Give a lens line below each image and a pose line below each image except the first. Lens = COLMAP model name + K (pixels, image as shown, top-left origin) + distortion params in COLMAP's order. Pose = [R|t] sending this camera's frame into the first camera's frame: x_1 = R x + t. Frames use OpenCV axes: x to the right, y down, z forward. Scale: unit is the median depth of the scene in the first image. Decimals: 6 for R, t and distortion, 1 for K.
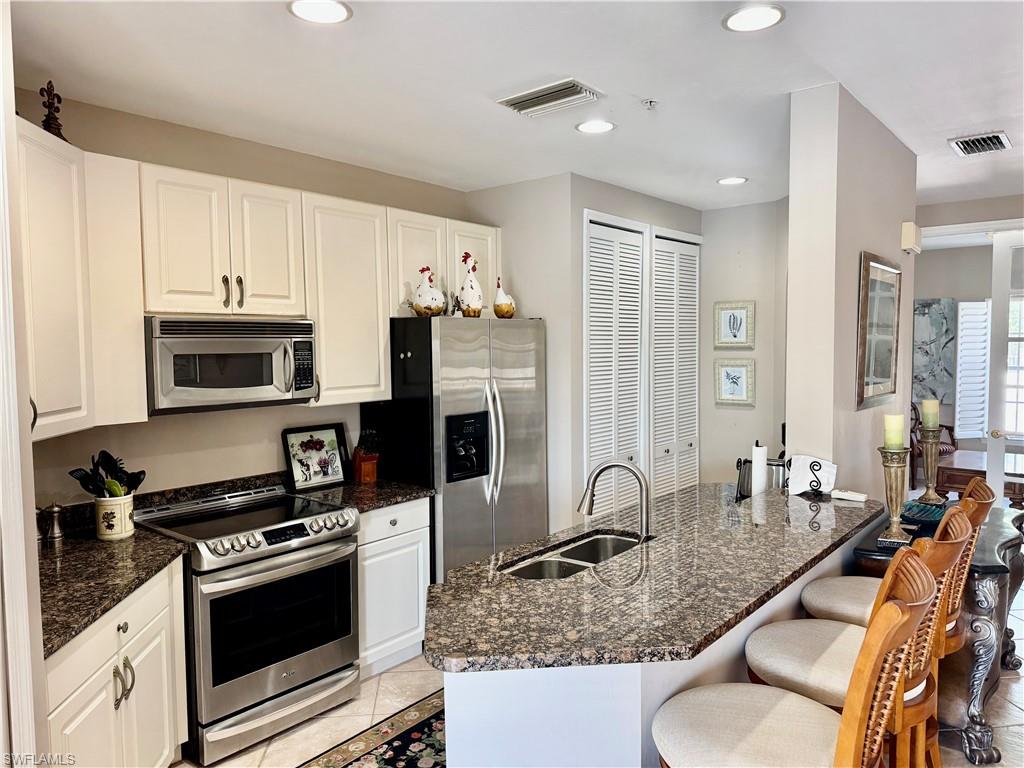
lens RADIAL K [[713.8, 0, 510.8], [0, 713.8, 388.1], [0, 0, 1]] dist [0.117388, -0.158337]
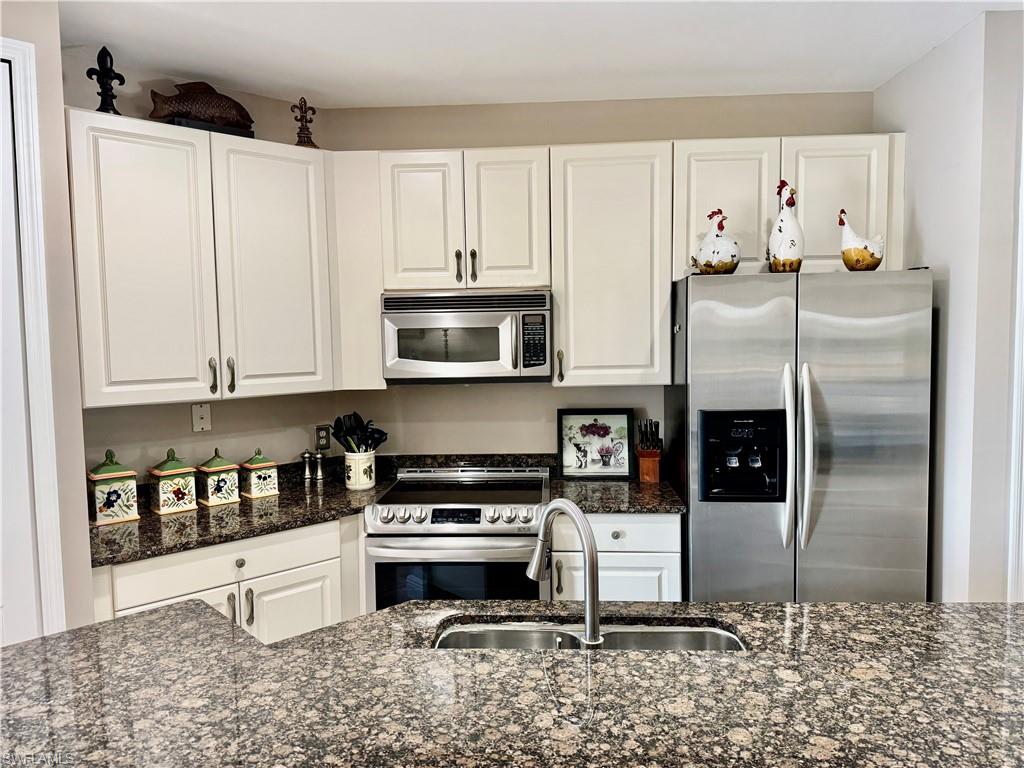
lens RADIAL K [[713.8, 0, 510.8], [0, 713.8, 388.1], [0, 0, 1]] dist [0.117388, -0.158337]
pose [[0.595292, 0.061161, -0.801178, 0.383803], [-0.036797, 0.998128, 0.048855, -0.013076], [0.802666, 0.000398, 0.596428, 0.392899]]
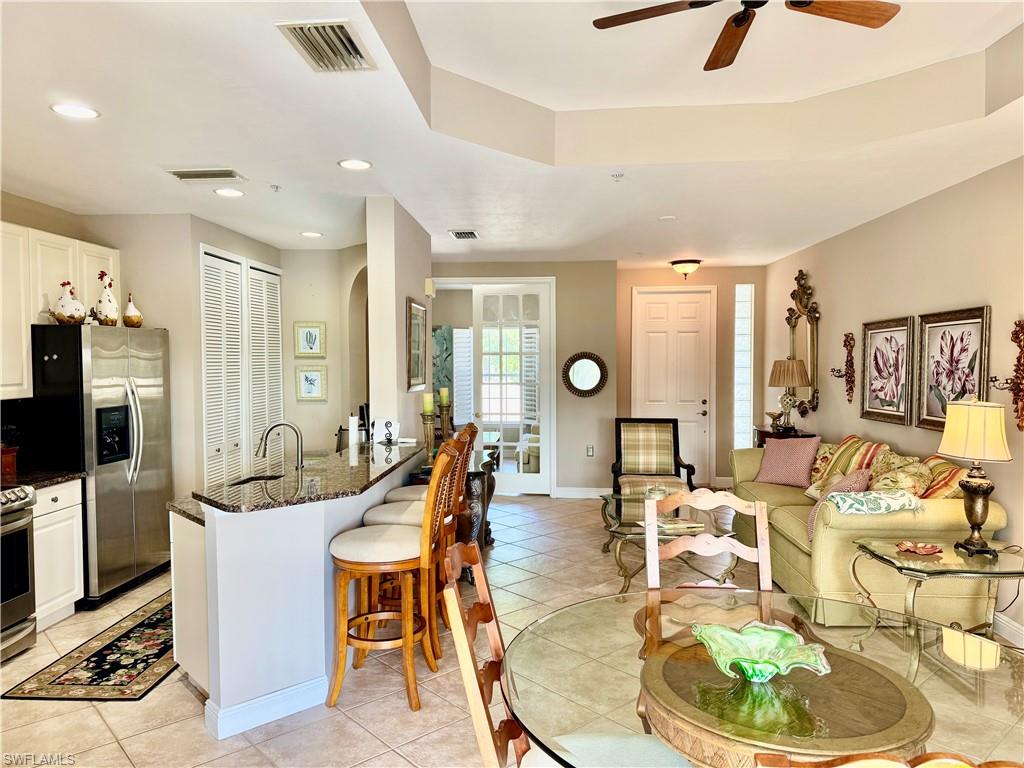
lens RADIAL K [[713.8, 0, 510.8], [0, 713.8, 388.1], [0, 0, 1]] dist [0.117388, -0.158337]
pose [[0.805309, -0.017546, 0.592596, -0.250580], [0.031872, 0.999398, -0.013721, 0.042872], [-0.591998, 0.029937, 0.805383, -0.377414]]
